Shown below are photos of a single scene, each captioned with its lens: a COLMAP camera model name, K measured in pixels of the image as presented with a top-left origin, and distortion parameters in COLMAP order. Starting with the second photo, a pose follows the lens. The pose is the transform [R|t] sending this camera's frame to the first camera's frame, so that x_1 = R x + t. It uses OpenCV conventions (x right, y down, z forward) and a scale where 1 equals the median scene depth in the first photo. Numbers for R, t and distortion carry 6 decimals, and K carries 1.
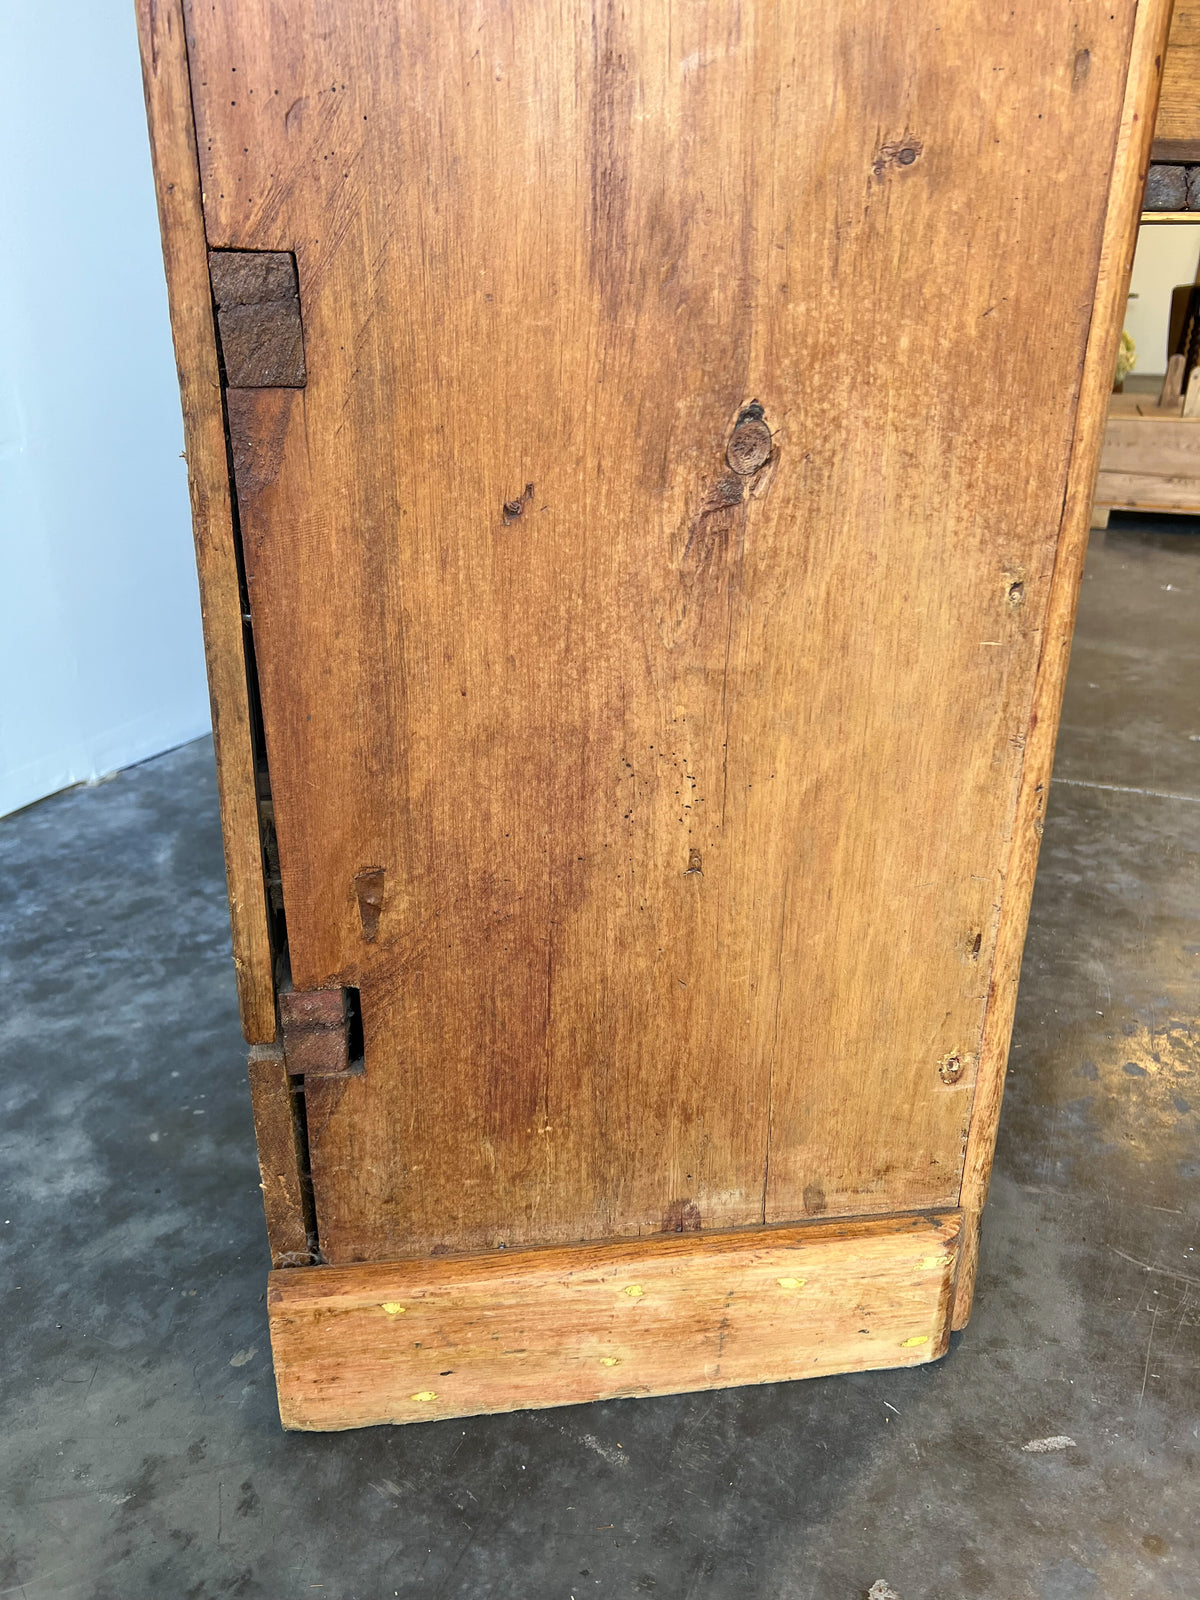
lens RADIAL K [[1231.3, 0, 593.5], [0, 1231.3, 797.7], [0, 0, 1]] dist [-0.002901, -0.001235]
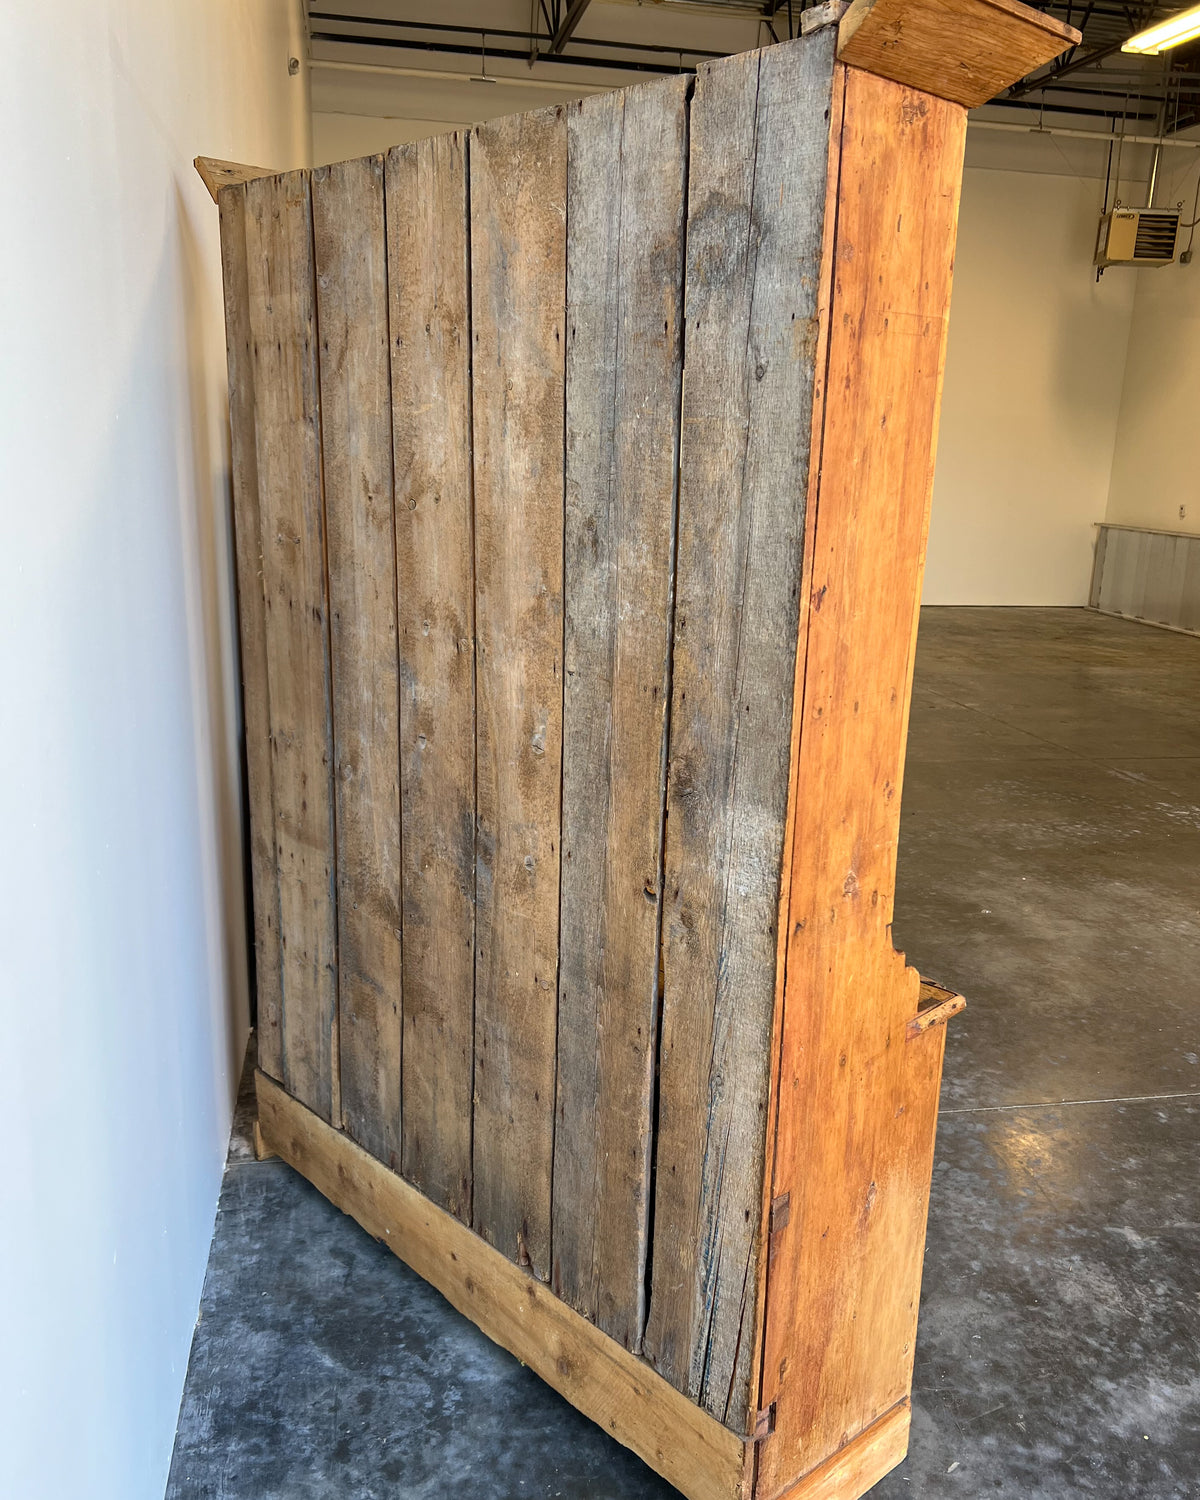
lens RADIAL K [[1296.4, 0, 601.5], [0, 1296.4, 808.9], [0, 0, 1]] dist [0.013467, -0.006798]
pose [[0.826217, -0.141574, 0.545273, -1.737877], [0.196613, 0.979512, -0.043595, -1.000996], [-0.527929, 0.143227, 0.837124, -1.317379]]
